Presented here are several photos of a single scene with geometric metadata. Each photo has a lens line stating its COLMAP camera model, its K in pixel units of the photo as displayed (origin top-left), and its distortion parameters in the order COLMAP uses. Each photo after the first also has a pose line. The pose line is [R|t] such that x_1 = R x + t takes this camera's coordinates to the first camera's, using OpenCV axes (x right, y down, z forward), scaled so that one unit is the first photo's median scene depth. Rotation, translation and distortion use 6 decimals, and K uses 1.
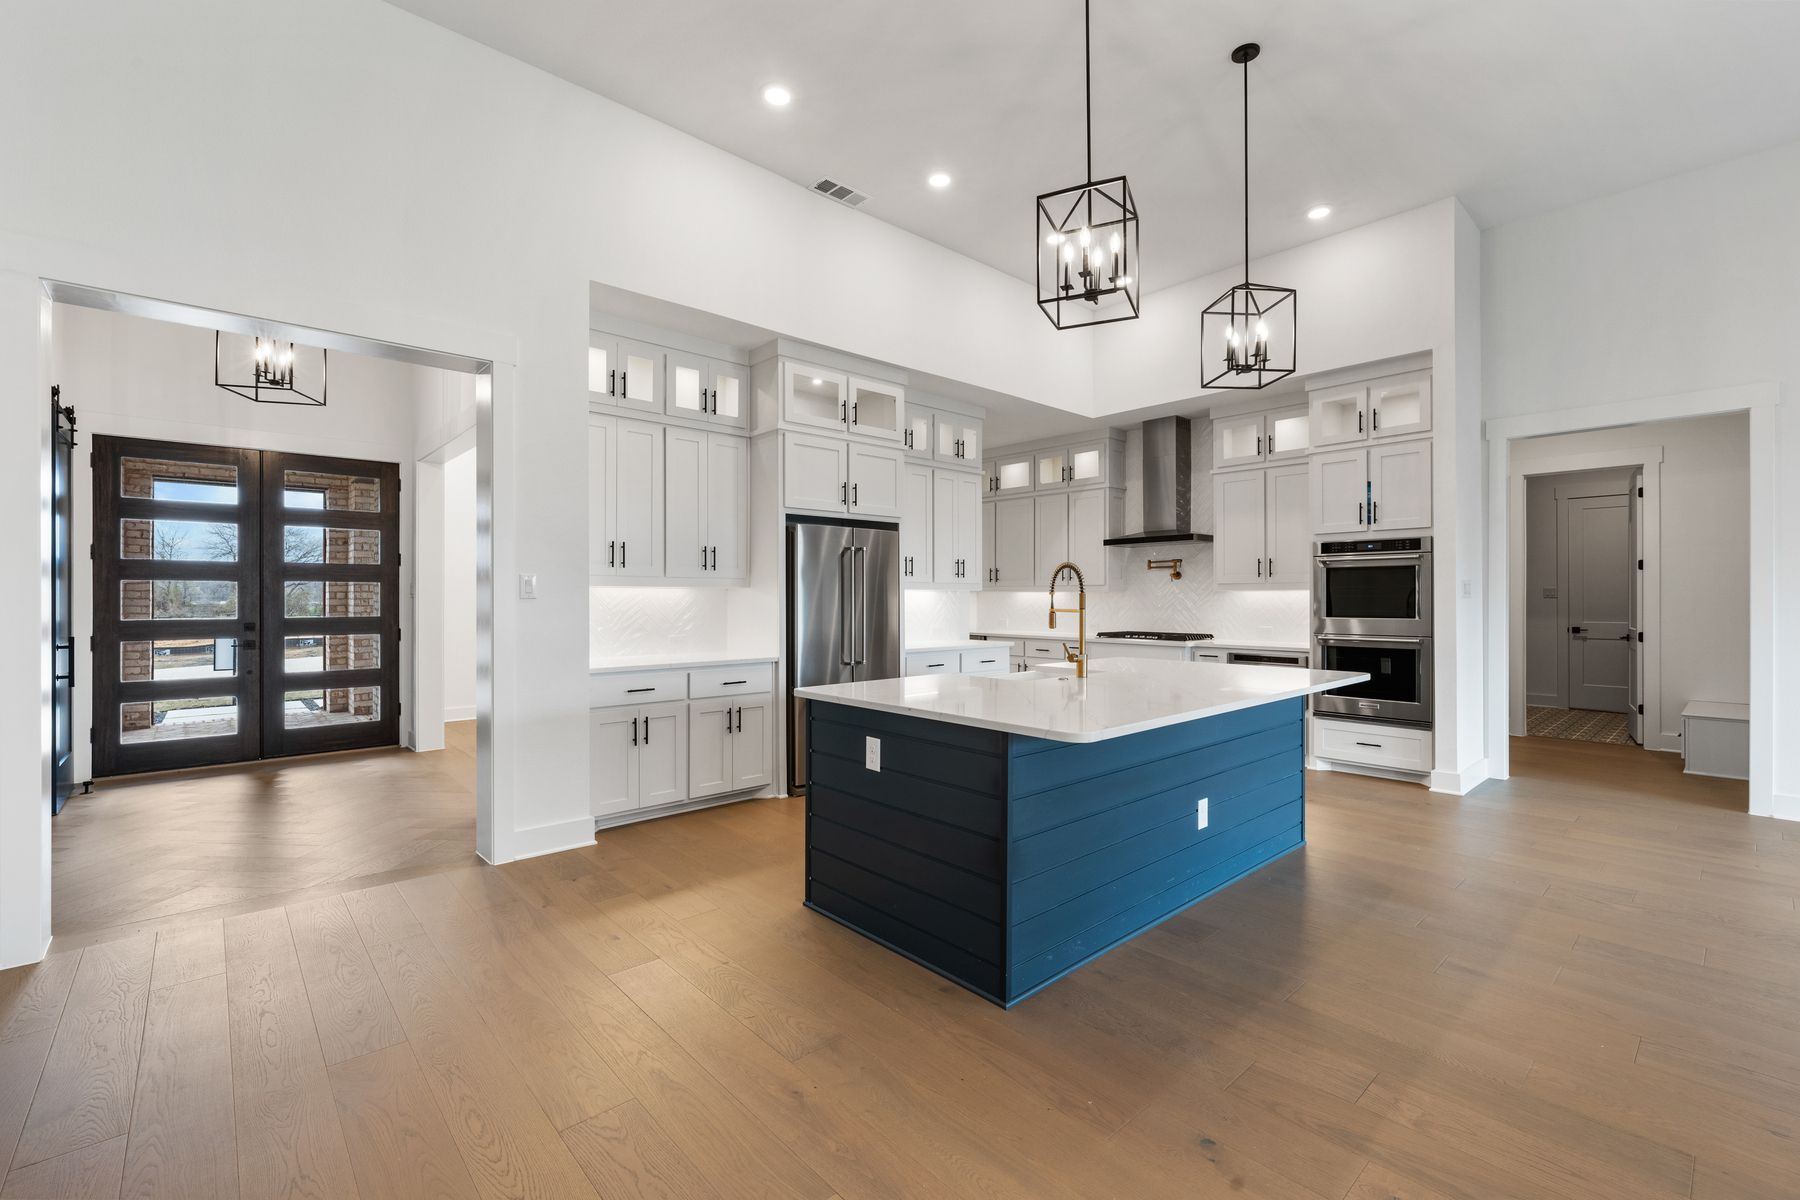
lens RADIAL K [[768.6, 0, 907.1], [0, 768.6, 598.4], [0, 0, 1]] dist [-0.000272, -0.000450]
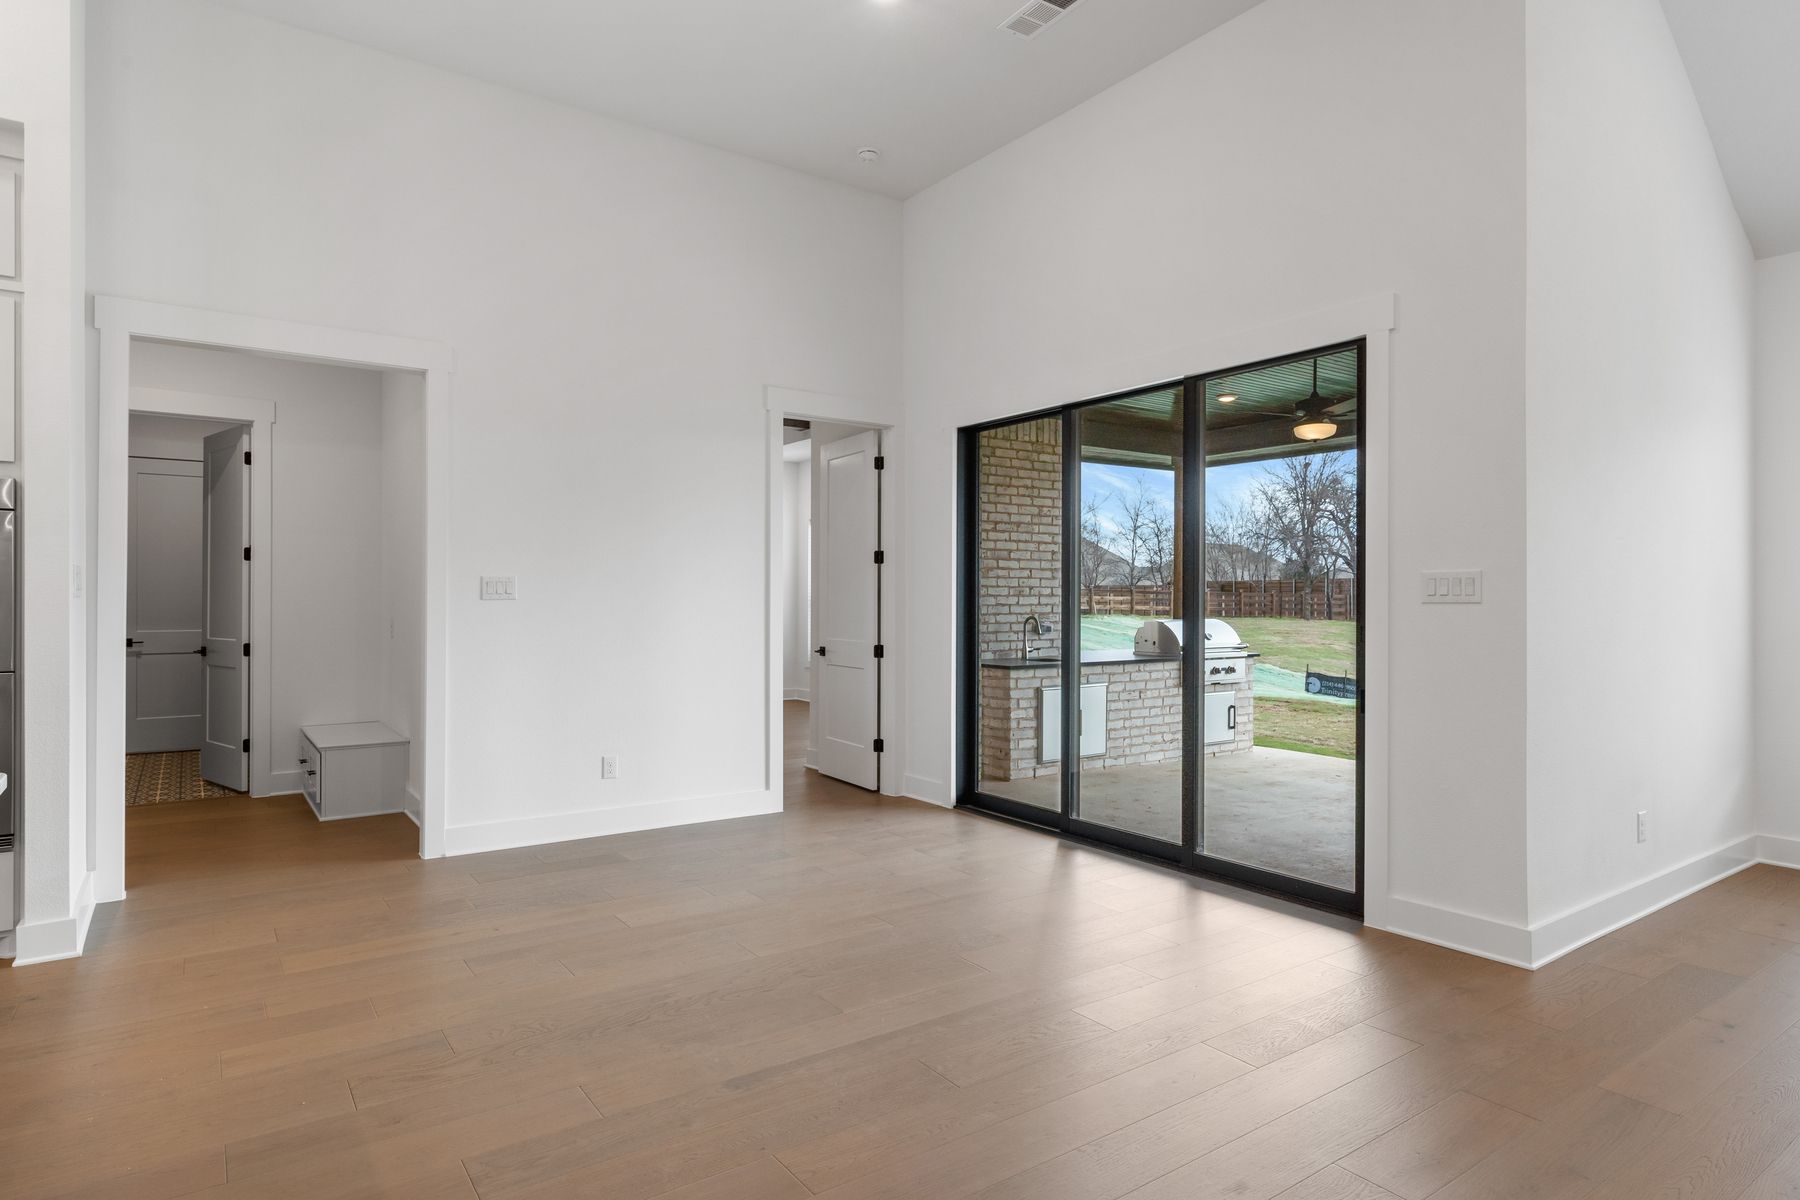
lens RADIAL K [[998.6, 0, 892.6], [0, 998.6, 598.5], [0, 0, 1]] dist [0.001183, -0.001065]
pose [[0.126068, 0.000745, 0.992021, 0.077250], [-0.000702, 1.000000, -0.000661, -0.000250], [-0.992021, -0.000613, 0.126069, 0.304741]]
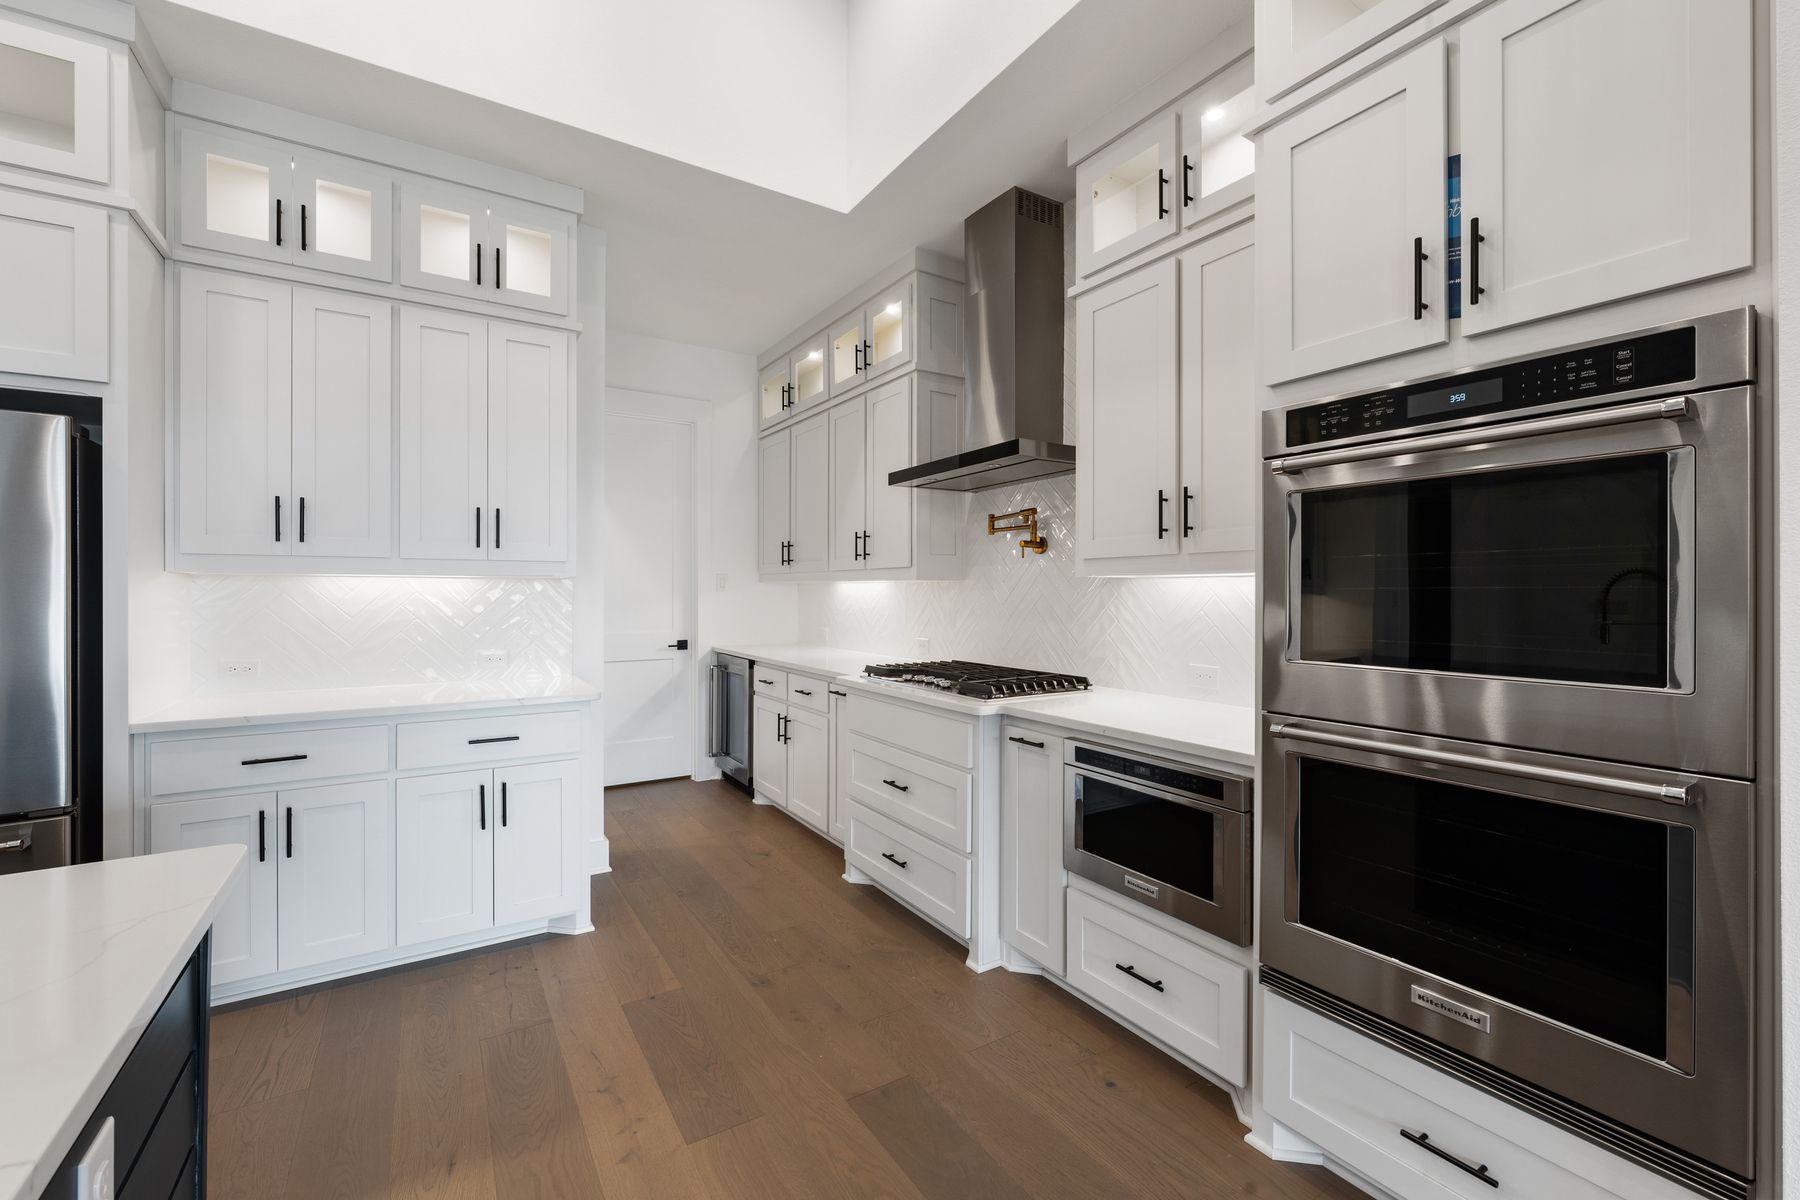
lens RADIAL K [[740.0, 0, 910.2], [0, 740.0, 593.5], [0, 0, 1]] dist [-0.002752, -0.000408]
pose [[0.986793, 0.002007, -0.161973, 0.458353], [-0.001845, 0.999998, 0.001153, -0.001245], [0.161975, -0.000839, 0.986795, 0.719595]]
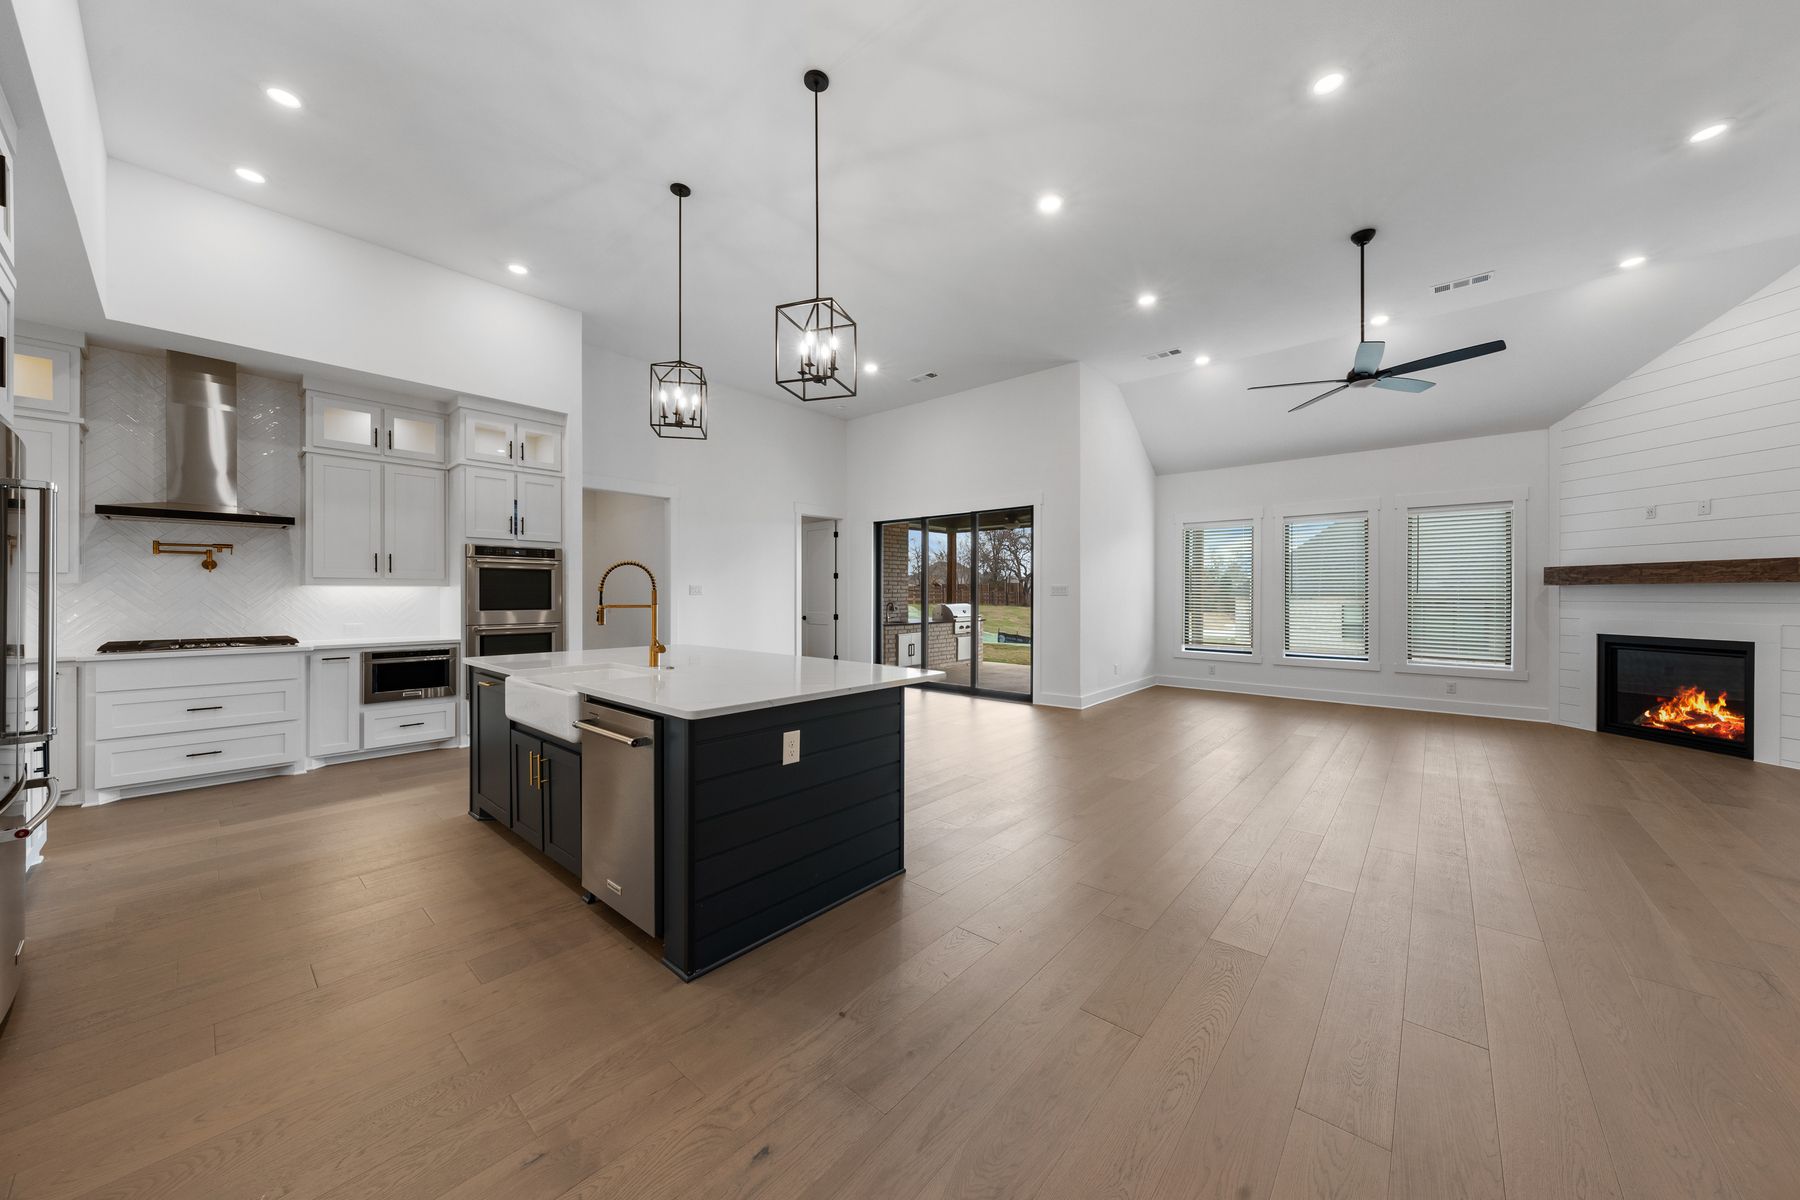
lens RADIAL K [[626.7, 0, 895.2], [0, 626.7, 597.2], [0, 0, 1]] dist [-0.001951, 0.000136]
pose [[-0.112982, -0.004766, 0.993586, -0.468758], [-0.000779, 0.999989, 0.004708, -0.000627], [-0.993597, -0.000242, -0.112984, 0.506307]]
